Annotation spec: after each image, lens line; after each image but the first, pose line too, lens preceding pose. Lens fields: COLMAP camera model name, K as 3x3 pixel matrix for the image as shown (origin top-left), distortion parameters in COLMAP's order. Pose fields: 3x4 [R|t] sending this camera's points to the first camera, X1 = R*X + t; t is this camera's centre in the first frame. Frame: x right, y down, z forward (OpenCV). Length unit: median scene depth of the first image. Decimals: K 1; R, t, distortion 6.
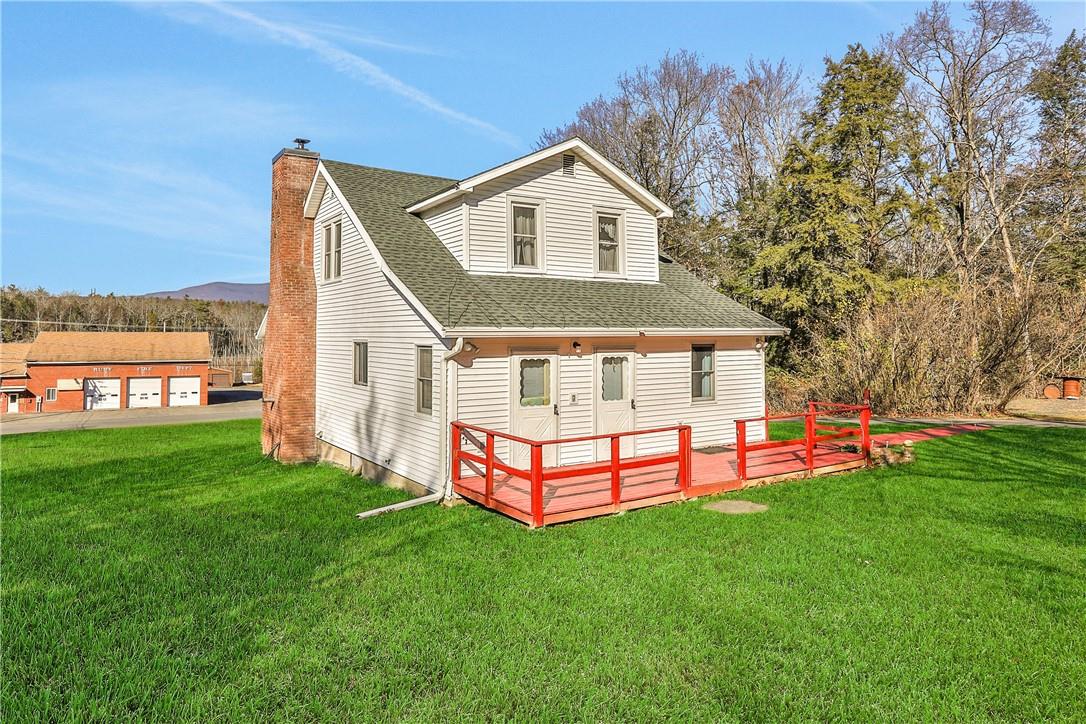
lens RADIAL K [[689.4, 0, 565.0], [0, 689.4, 327.5], [0, 0, 1]] dist [-0.026896, -0.000691]
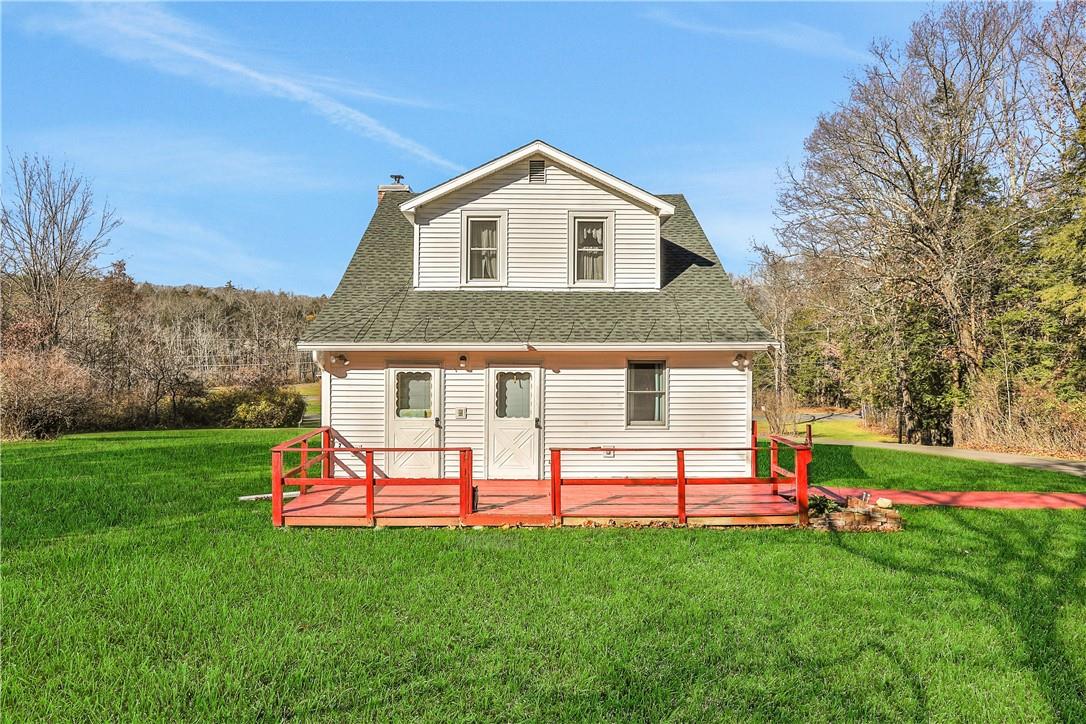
lens RADIAL K [[689.4, 0, 544.6], [0, 689.4, 358.6], [0, 0, 1]] dist [-0.026896, -0.000691]
pose [[0.847475, 0.017162, -0.530557, 0.558471], [-0.000150, 0.999485, 0.032089, -0.006193], [0.530835, -0.027115, 0.847041, 0.197064]]
